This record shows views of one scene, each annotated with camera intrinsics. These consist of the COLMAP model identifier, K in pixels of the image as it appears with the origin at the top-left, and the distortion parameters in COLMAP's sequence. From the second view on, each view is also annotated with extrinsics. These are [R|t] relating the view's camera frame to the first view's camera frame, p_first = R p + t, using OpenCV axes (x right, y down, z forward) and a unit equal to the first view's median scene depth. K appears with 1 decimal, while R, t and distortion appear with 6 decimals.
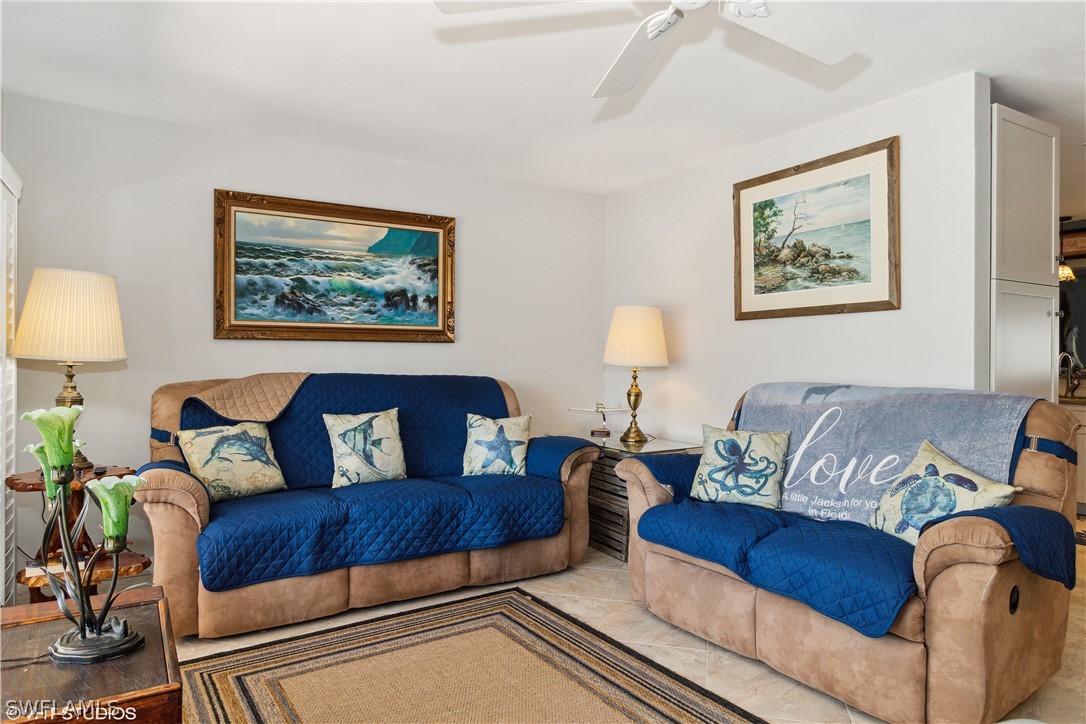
lens RADIAL K [[672.2, 0, 540.0], [0, 672.2, 357.0], [0, 0, 1]] dist [0.007821, 0.001995]
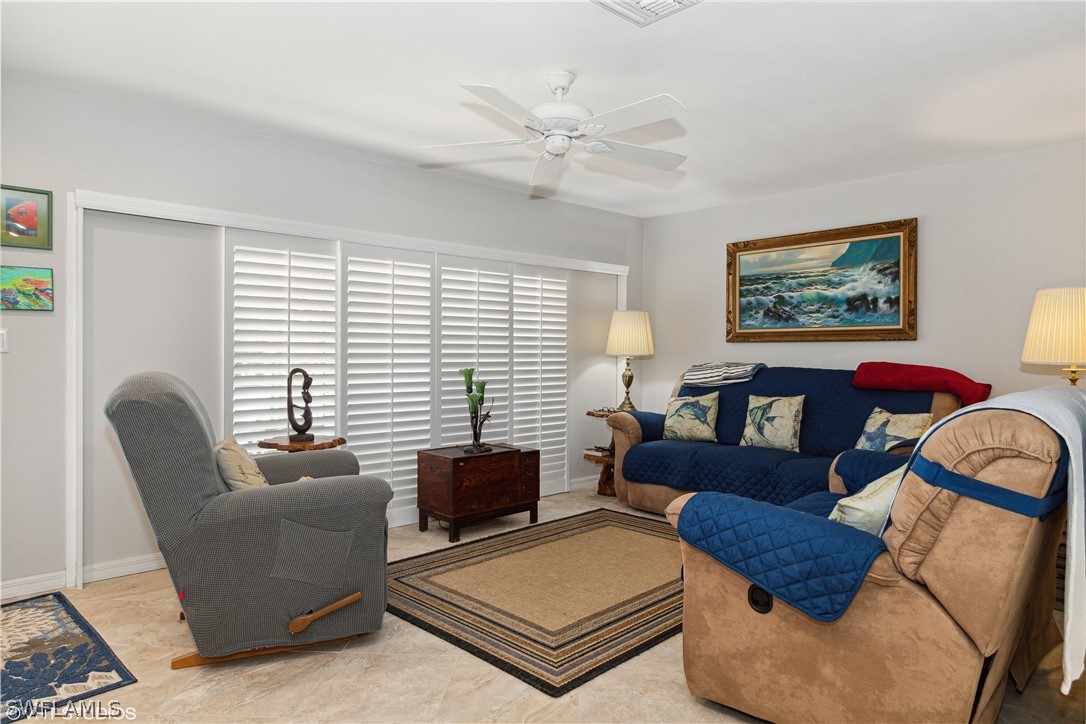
lens RADIAL K [[672.2, 0, 548.9], [0, 672.2, 356.4], [0, 0, 1]] dist [0.007821, 0.001995]
pose [[0.189704, -0.002703, -0.981838, 0.868513], [-0.008239, 0.999957, -0.004345, 0.013497], [0.981807, 0.008914, 0.189674, 0.297506]]
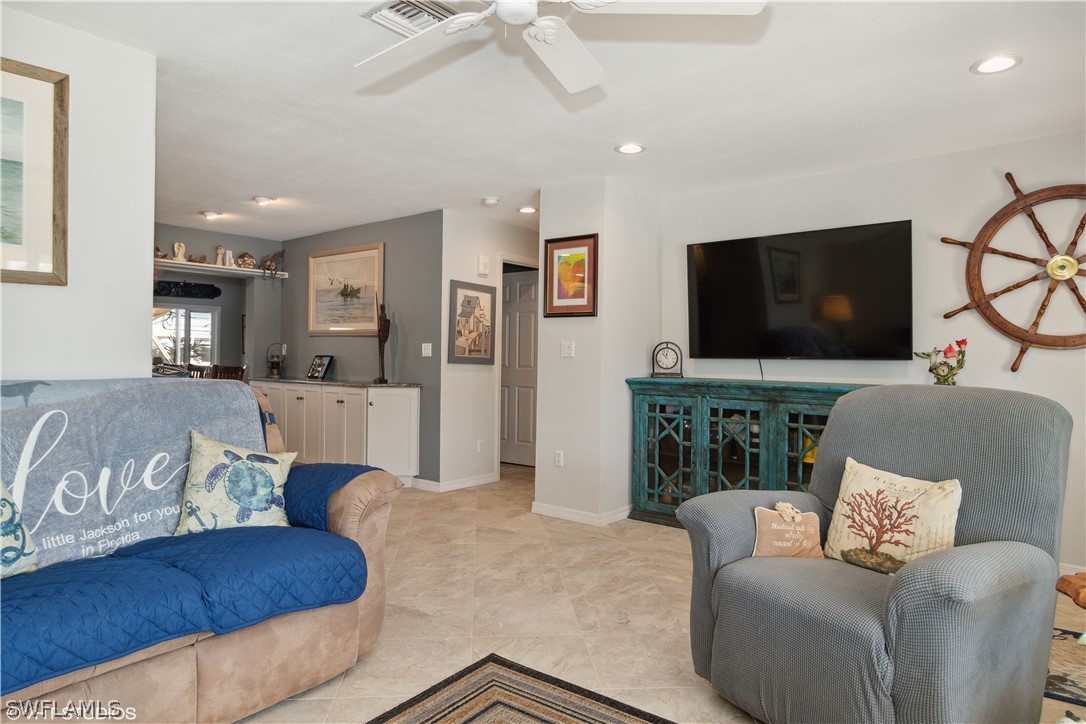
lens RADIAL K [[672.2, 0, 535.0], [0, 672.2, 351.5], [0, 0, 1]] dist [0.007821, 0.001995]
pose [[-0.303445, -0.009758, 0.952799, -0.356272], [-0.010047, 0.999925, 0.007041, -0.001663], [-0.952796, -0.007436, -0.303520, 0.581846]]
